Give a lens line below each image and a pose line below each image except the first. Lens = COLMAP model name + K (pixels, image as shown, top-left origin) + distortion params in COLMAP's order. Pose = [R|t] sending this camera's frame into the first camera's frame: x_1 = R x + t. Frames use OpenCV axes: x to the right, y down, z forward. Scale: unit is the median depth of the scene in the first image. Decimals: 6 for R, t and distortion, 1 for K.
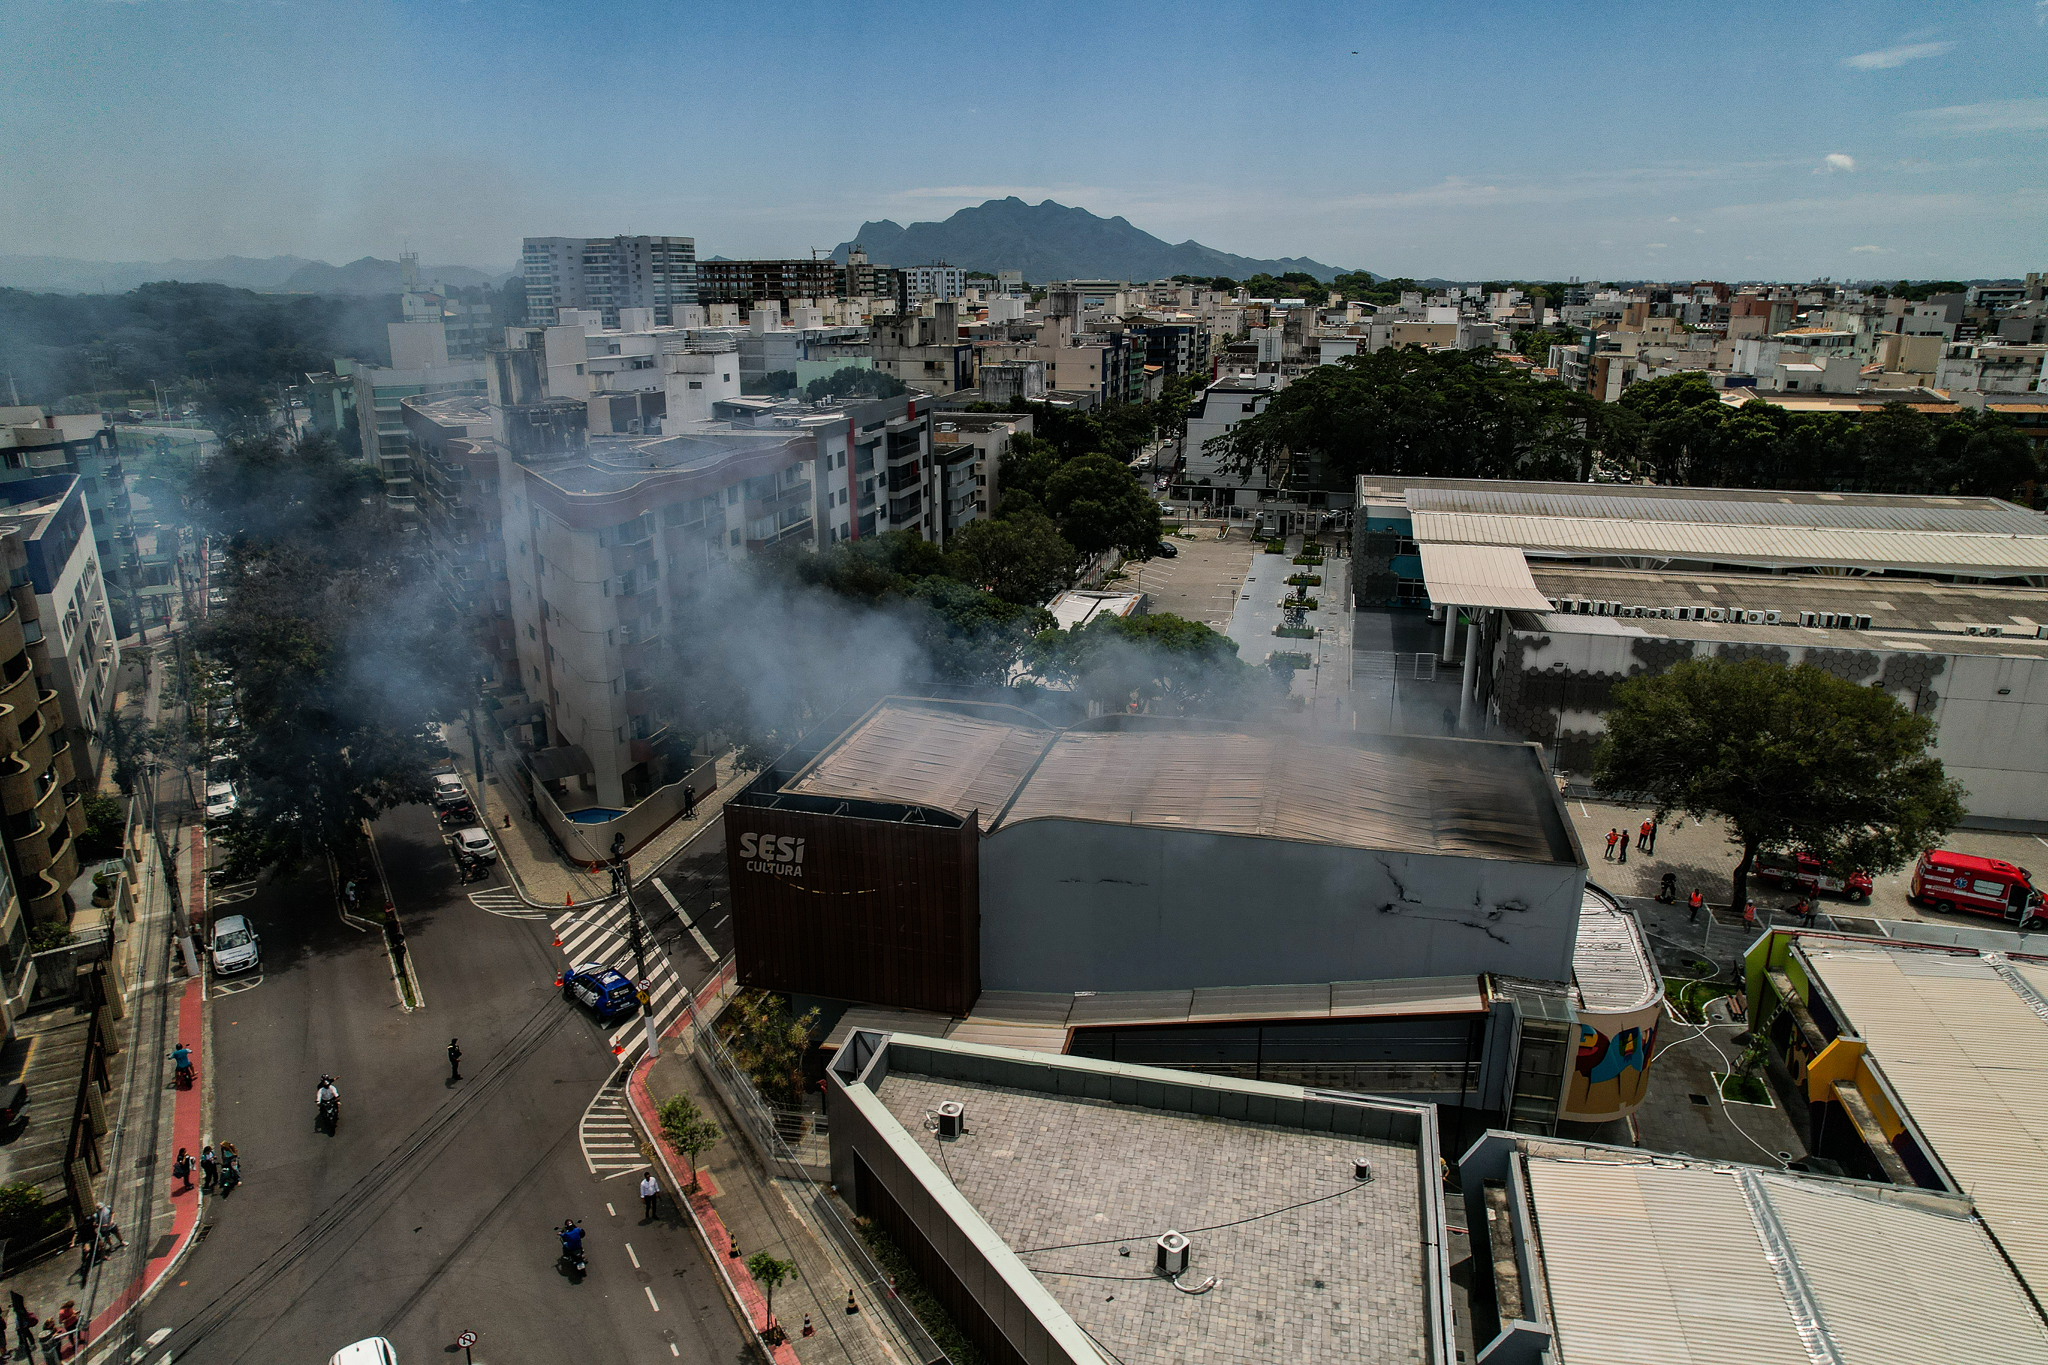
lens RADIAL K [[1298.3, 0, 1022.7], [0, 1298.3, 686.2], [0, 0, 1]] dist [-0.073974, 0.057950]
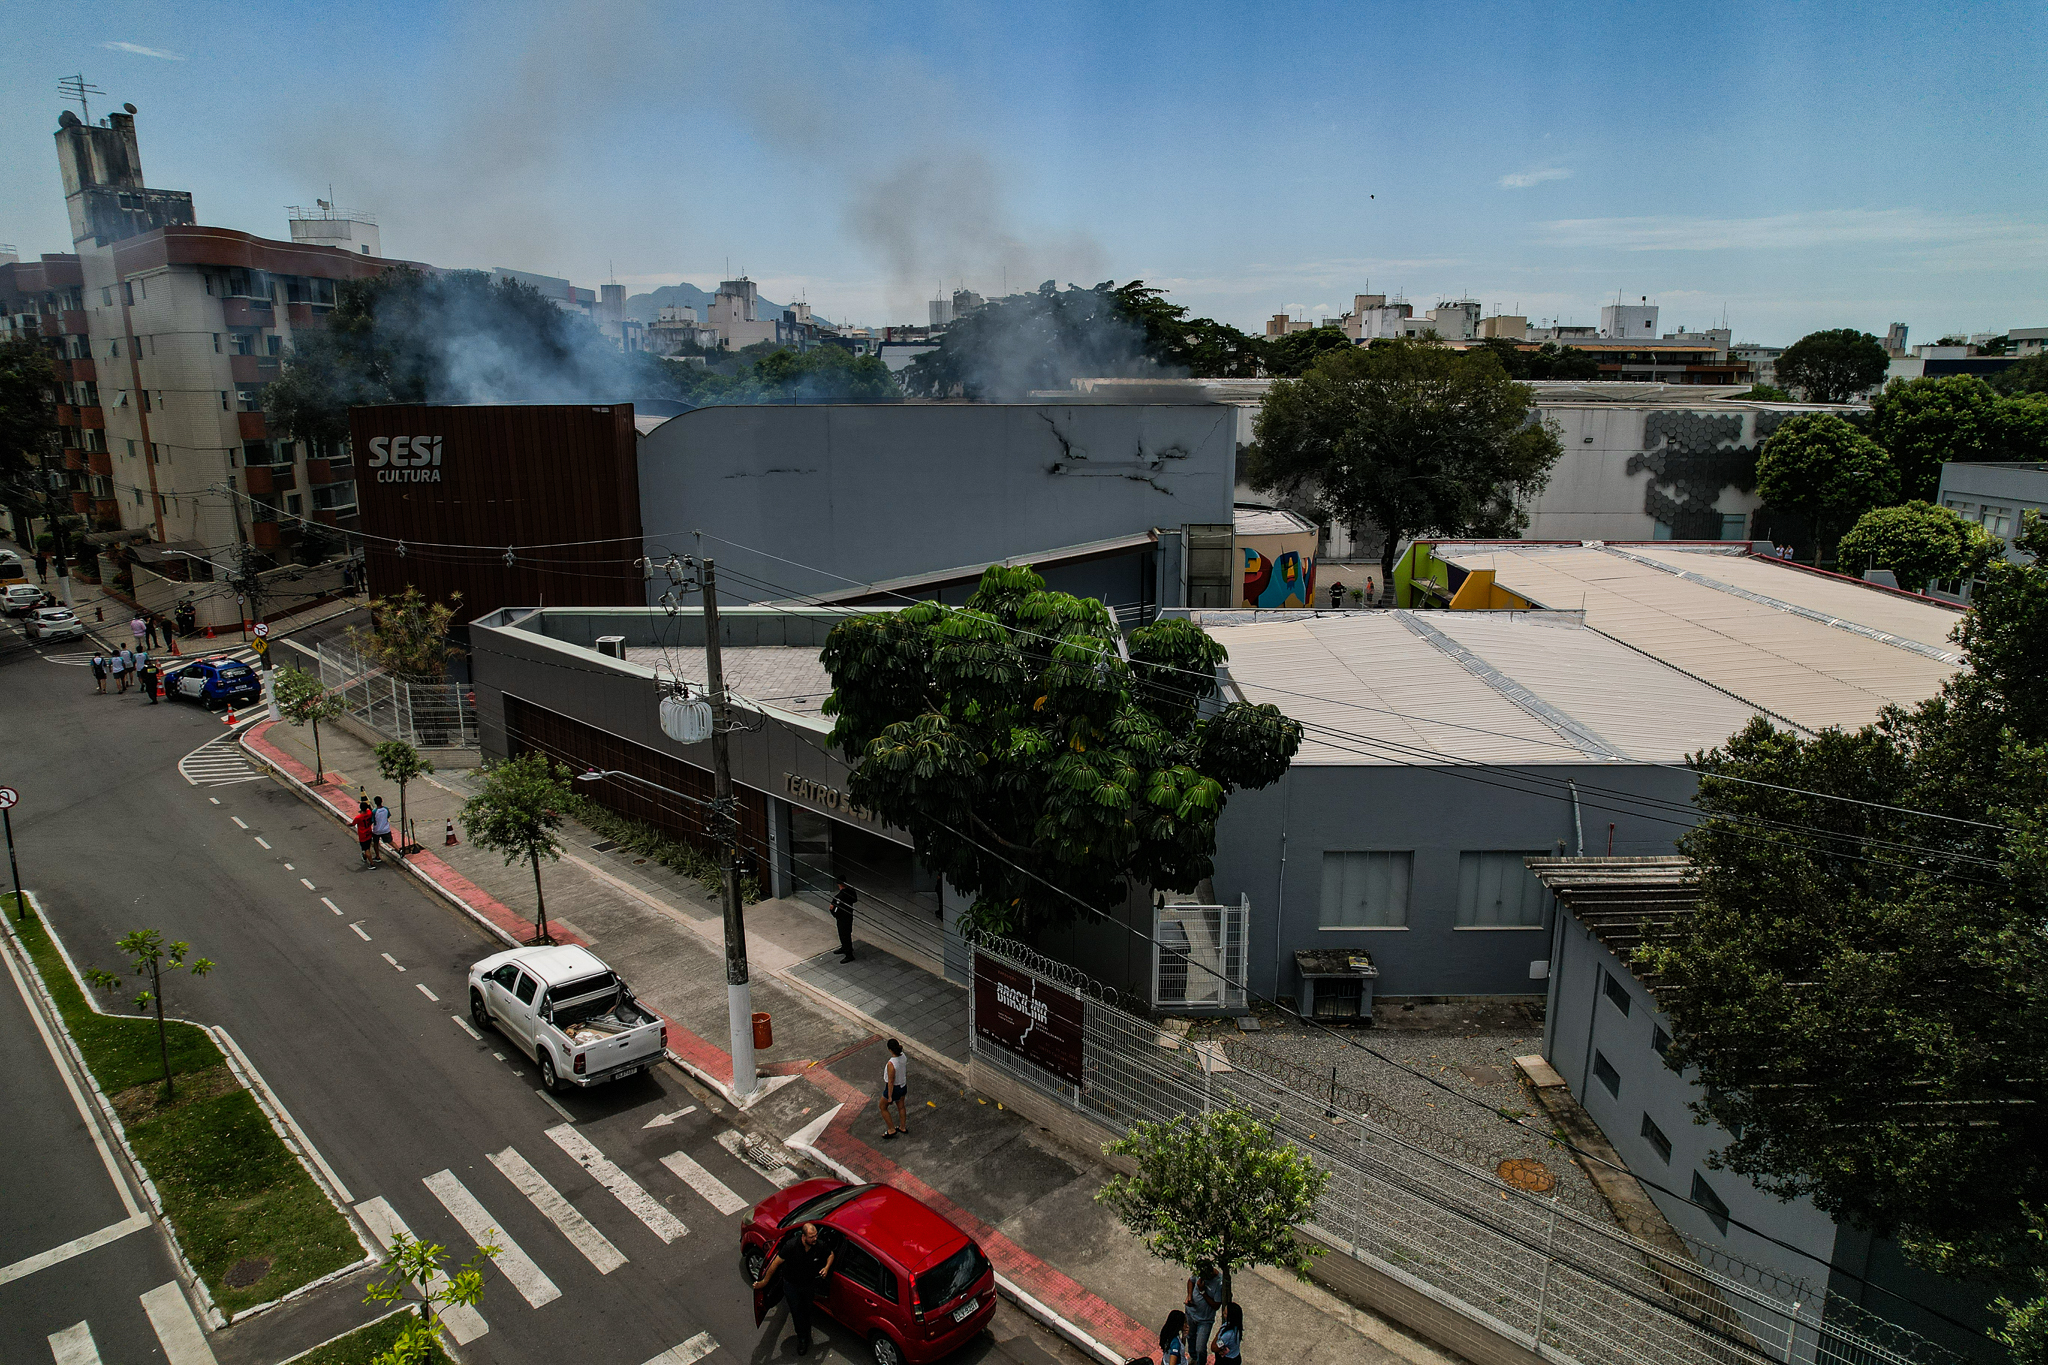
lens RADIAL K [[1298.3, 0, 1023.6], [0, 1298.3, 688.4], [0, 0, 1]] dist [-0.073974, 0.057950]
pose [[0.971735, -0.054960, 0.229588, 0.012472], [0.068386, 0.996358, -0.050931, 0.298700], [-0.225953, 0.065192, 0.971954, 0.022941]]
